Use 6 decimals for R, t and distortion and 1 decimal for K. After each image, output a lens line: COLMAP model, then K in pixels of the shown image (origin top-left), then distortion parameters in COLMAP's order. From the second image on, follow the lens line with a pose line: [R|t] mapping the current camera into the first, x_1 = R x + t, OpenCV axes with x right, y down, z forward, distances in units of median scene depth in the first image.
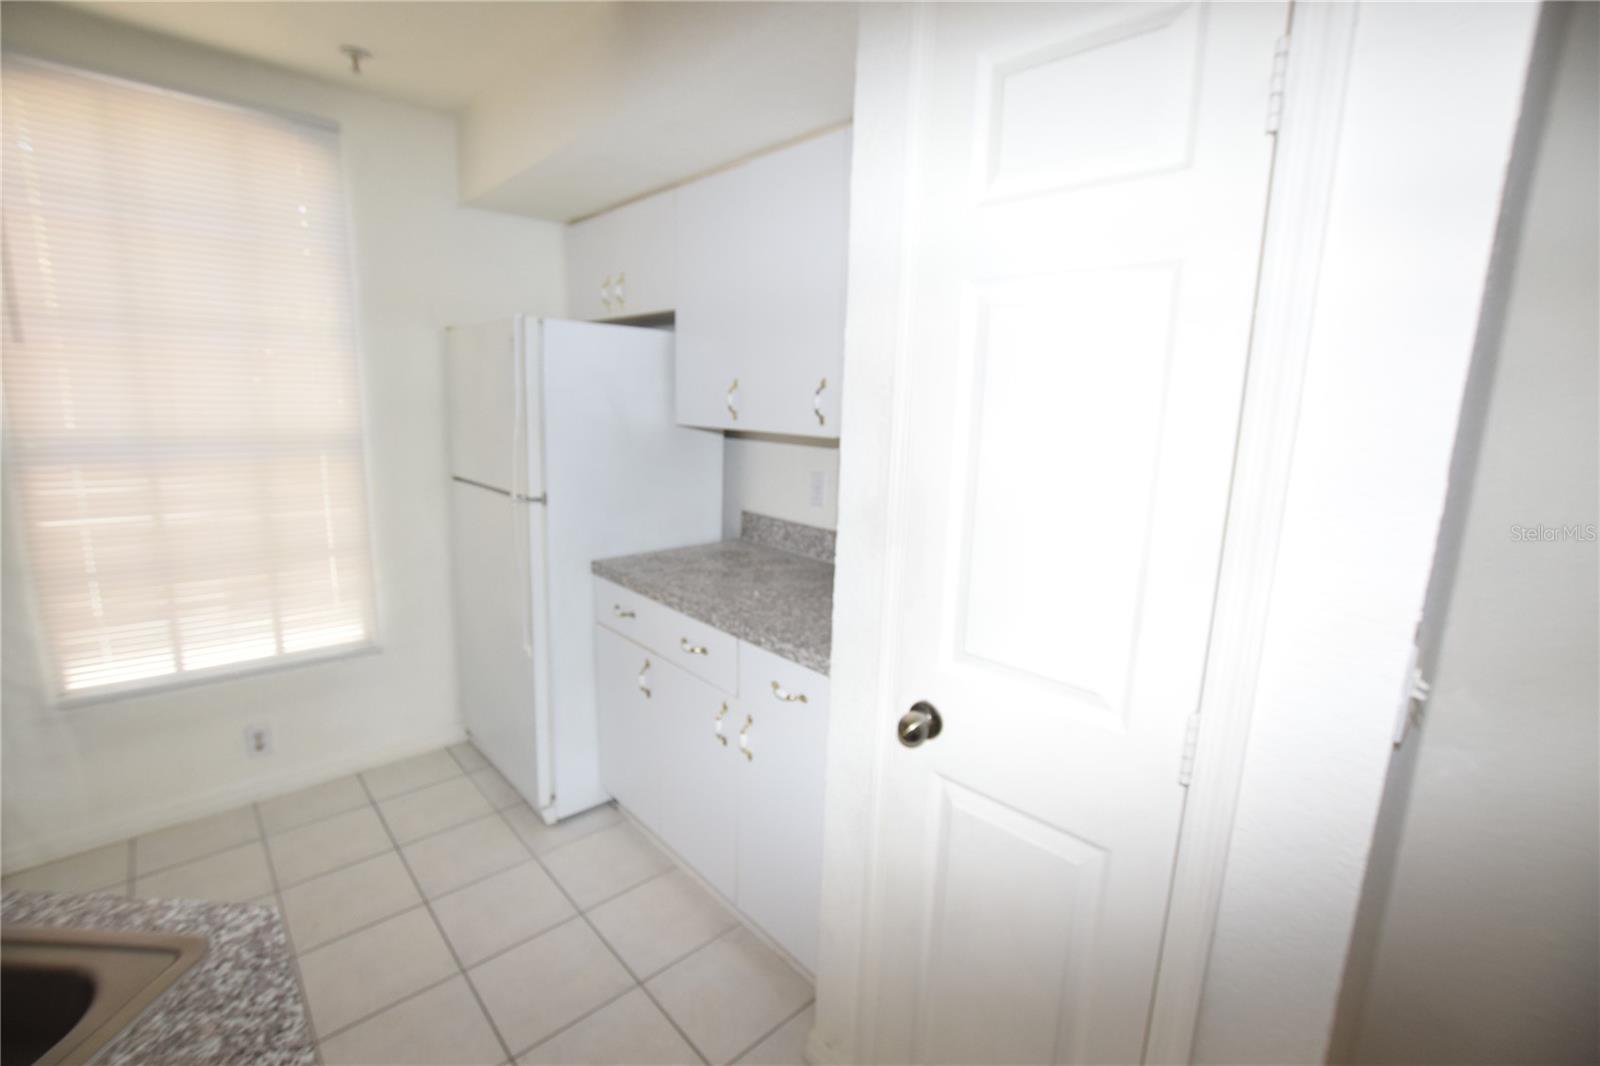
lens RADIAL K [[705.5, 0, 802.8], [0, 705.5, 522.5], [0, 0, 1]] dist [-0.032680, 0.014193]
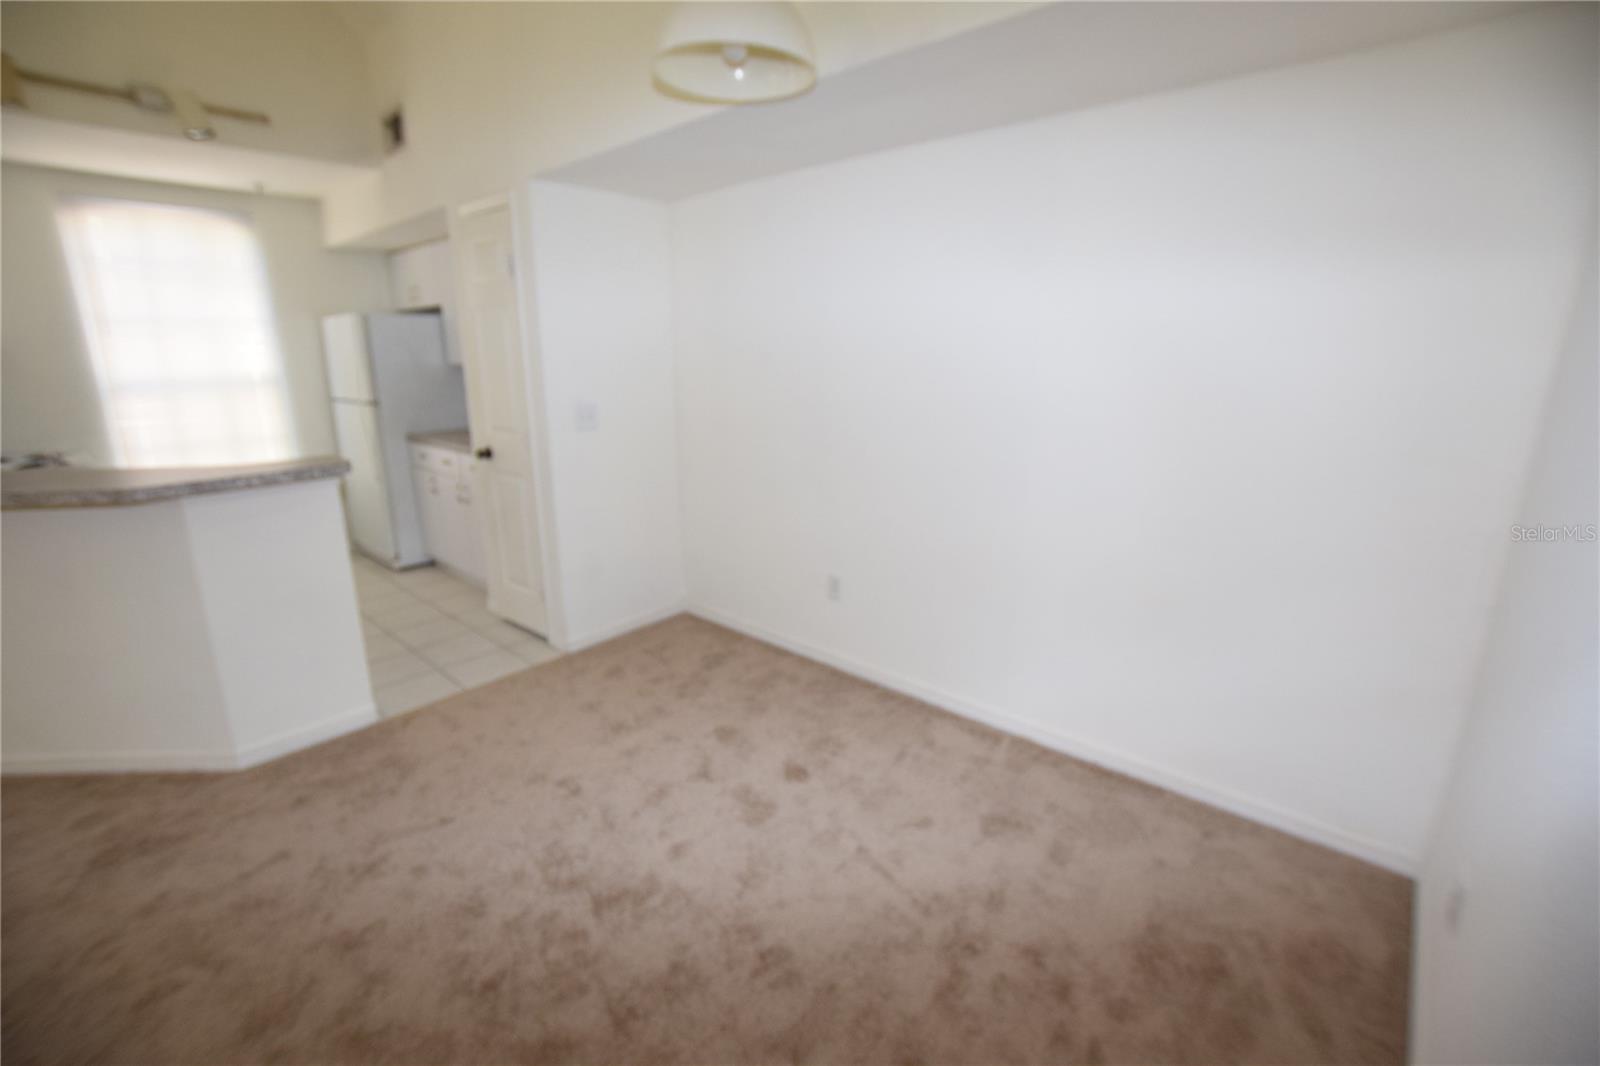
lens RADIAL K [[701.1, 0, 801.0], [0, 701.1, 522.9], [0, 0, 1]] dist [-0.033678, 0.005201]
pose [[0.994364, -0.055116, 0.090569, 0.617466], [0.048858, 0.996355, 0.069920, 0.216705], [-0.094093, -0.065101, 0.993433, -1.064350]]
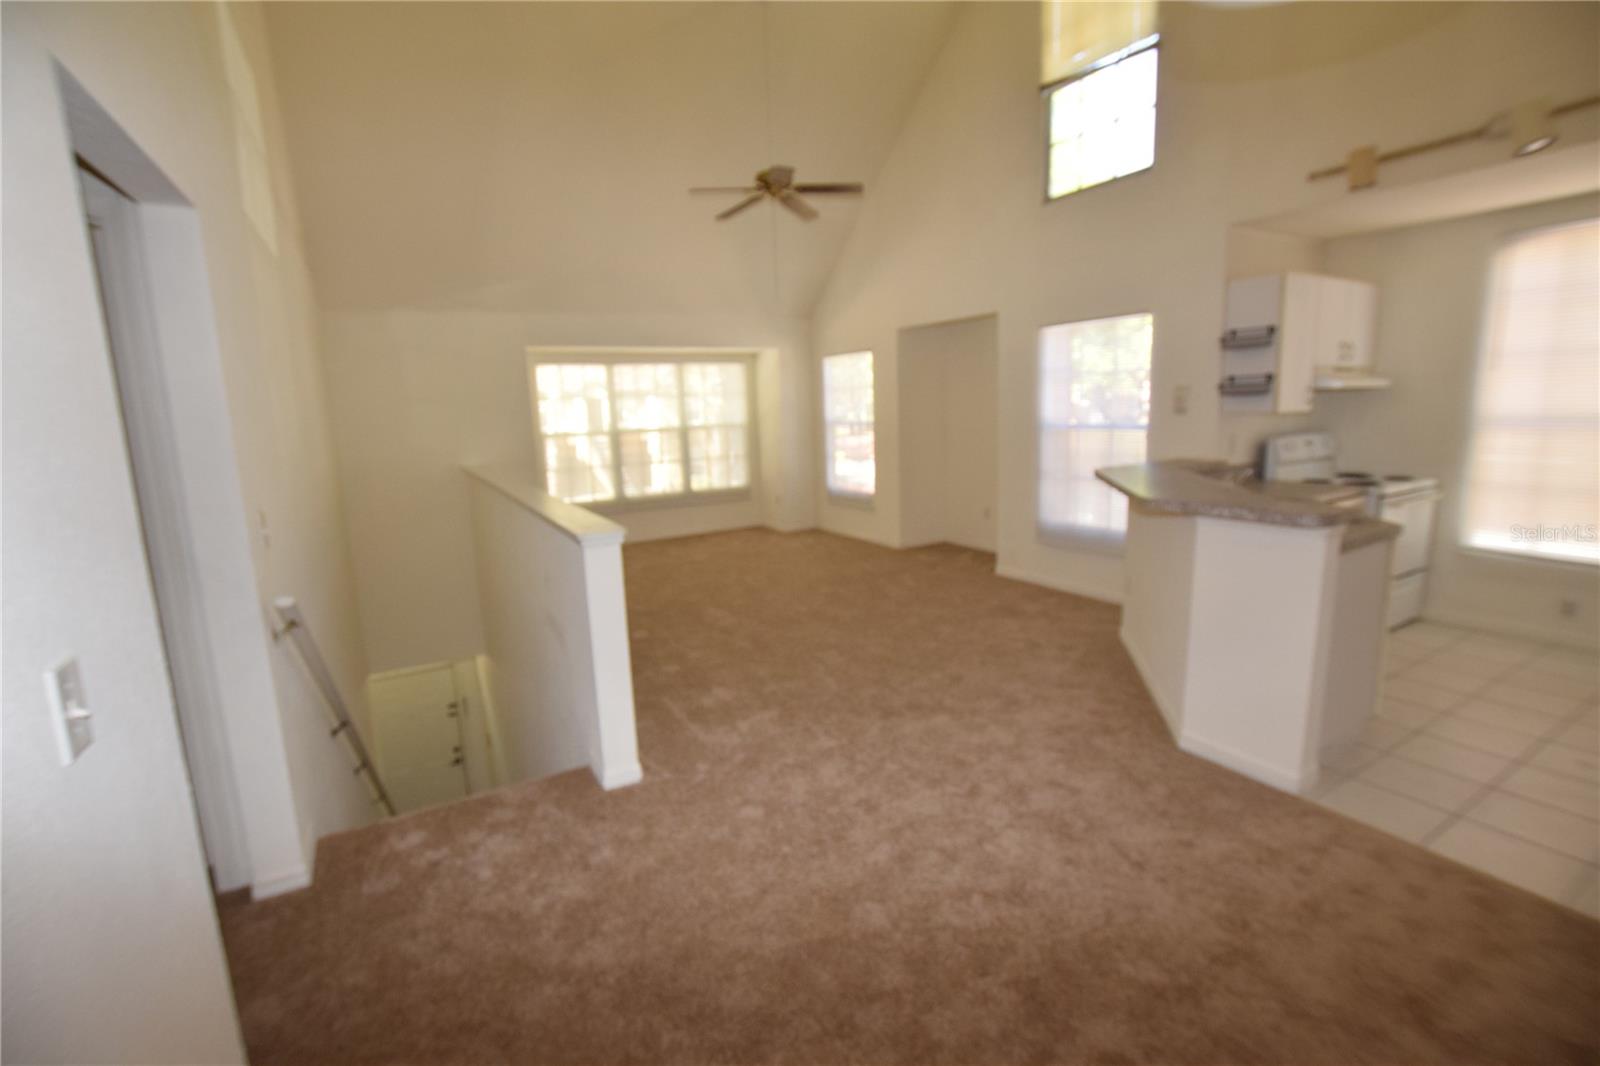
lens RADIAL K [[701.1, 0, 801.0], [0, 701.1, 522.9], [0, 0, 1]] dist [-0.033678, 0.005201]
pose [[-0.216008, 0.135600, -0.966930, 1.124032], [-0.143349, 0.975174, 0.168779, 0.117318], [0.965811, 0.175067, -0.191208, -0.465570]]
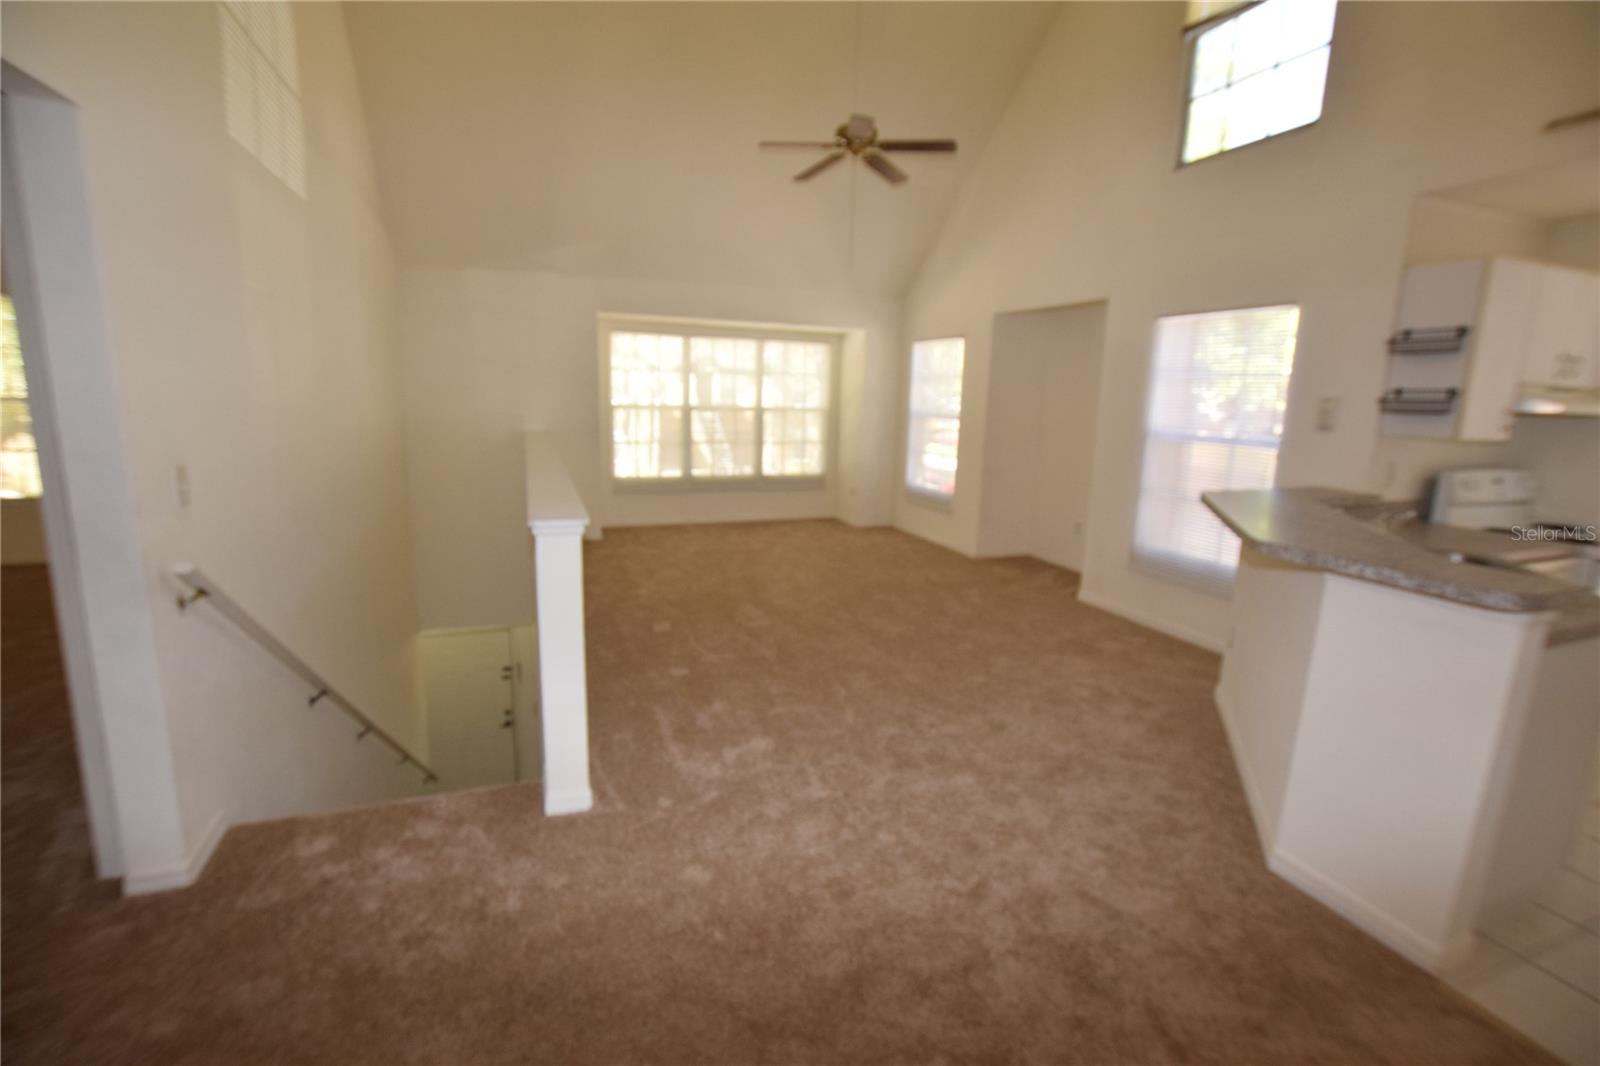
lens RADIAL K [[701.1, 0, 801.0], [0, 701.1, 522.9], [0, 0, 1]] dist [-0.033678, 0.005201]
pose [[-0.367679, 0.126770, -0.921272, 0.866492], [-0.203569, 0.955666, 0.212747, 0.101952], [0.907398, 0.265765, -0.325572, -0.376135]]
